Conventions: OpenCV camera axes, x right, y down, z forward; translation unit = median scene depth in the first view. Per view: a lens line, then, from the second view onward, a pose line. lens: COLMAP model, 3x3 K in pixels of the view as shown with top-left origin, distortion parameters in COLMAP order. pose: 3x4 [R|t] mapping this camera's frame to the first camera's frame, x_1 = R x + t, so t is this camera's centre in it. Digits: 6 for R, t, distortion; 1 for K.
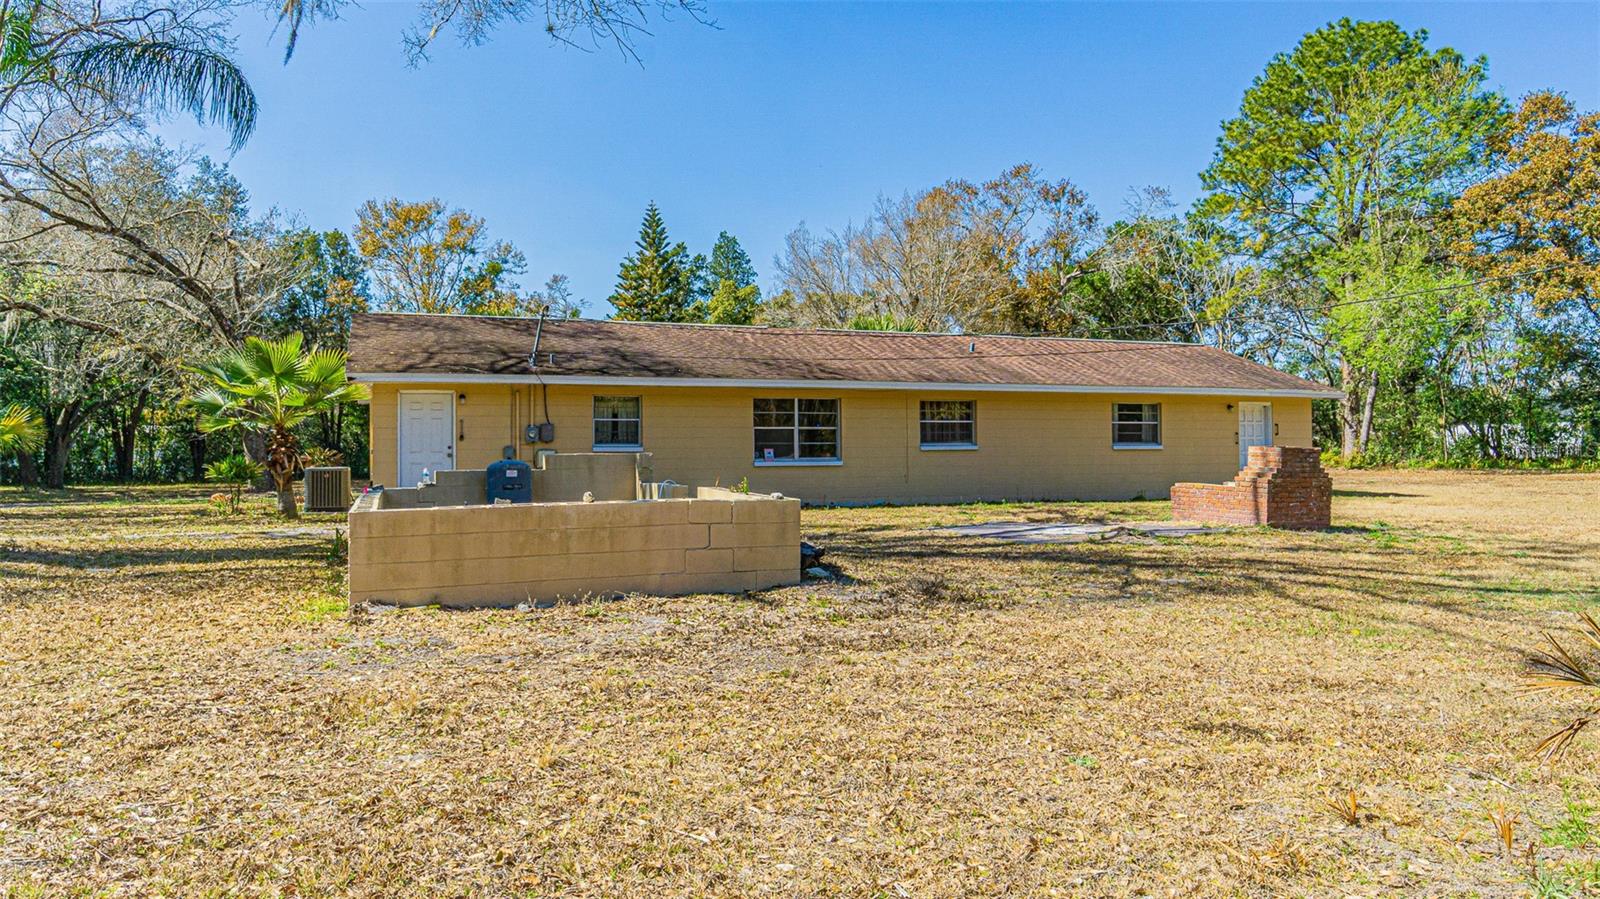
lens RADIAL K [[1087.0, 0, 800.0], [0, 1087.0, 449.5], [0, 0, 1]] dist [-0.001426, -0.000255]
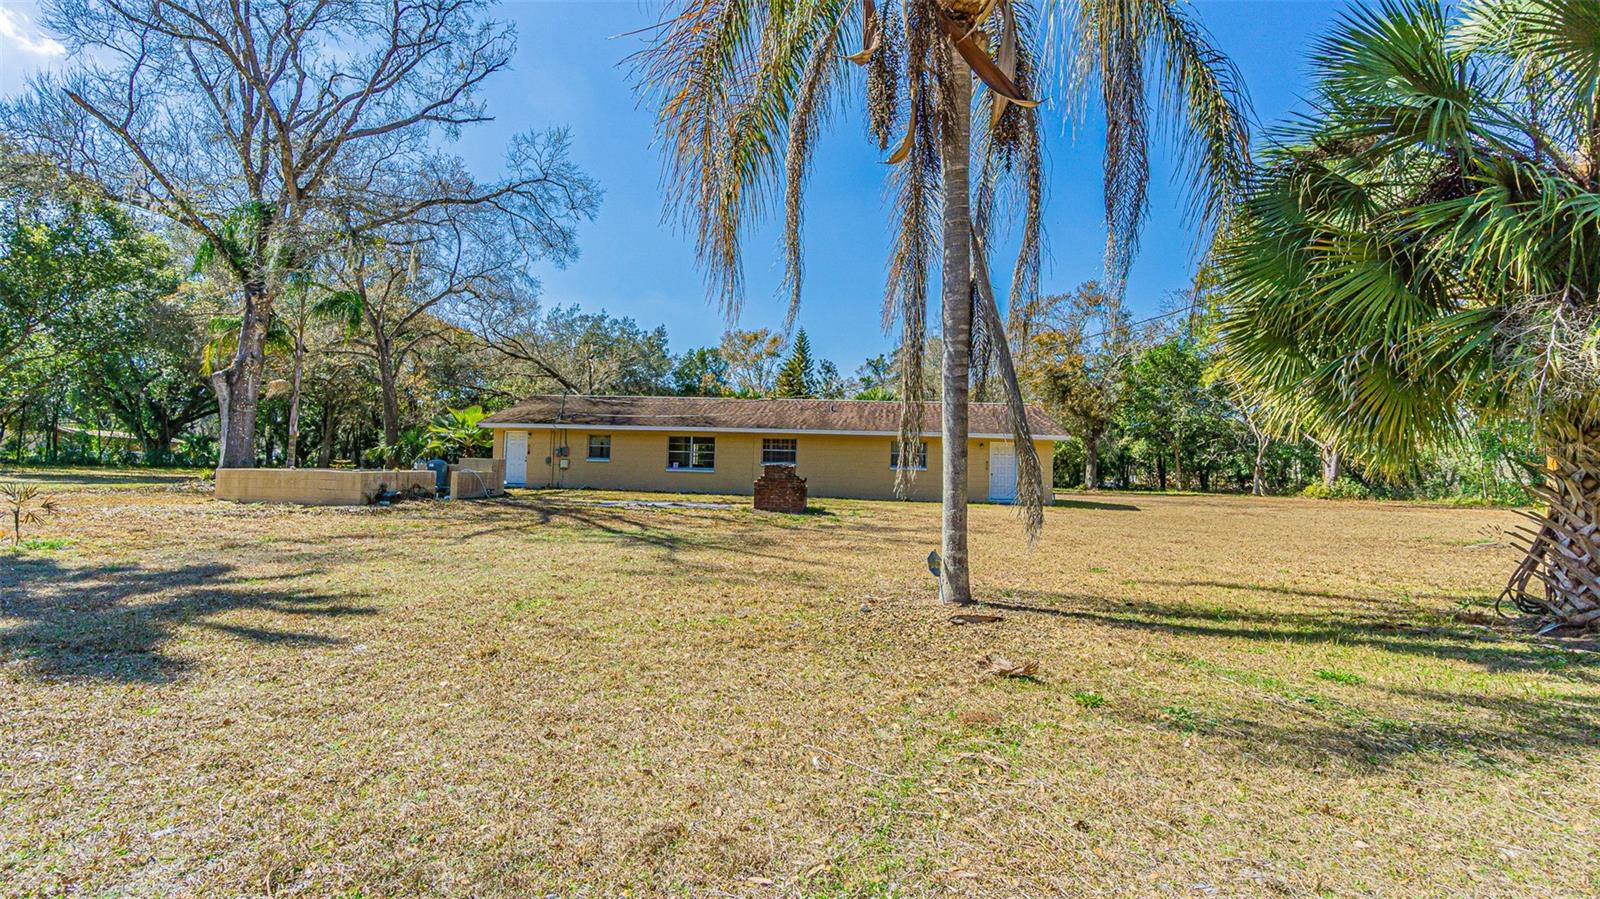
lens RADIAL K [[691.9, 0, 800.2], [0, 691.9, 455.4], [0, 0, 1]] dist [-0.002603, -0.000271]
pose [[0.908880, 0.020032, -0.416577, 0.688247], [-0.030358, 0.999374, -0.018179, 0.002405], [0.415952, 0.029169, 0.908918, -0.031106]]
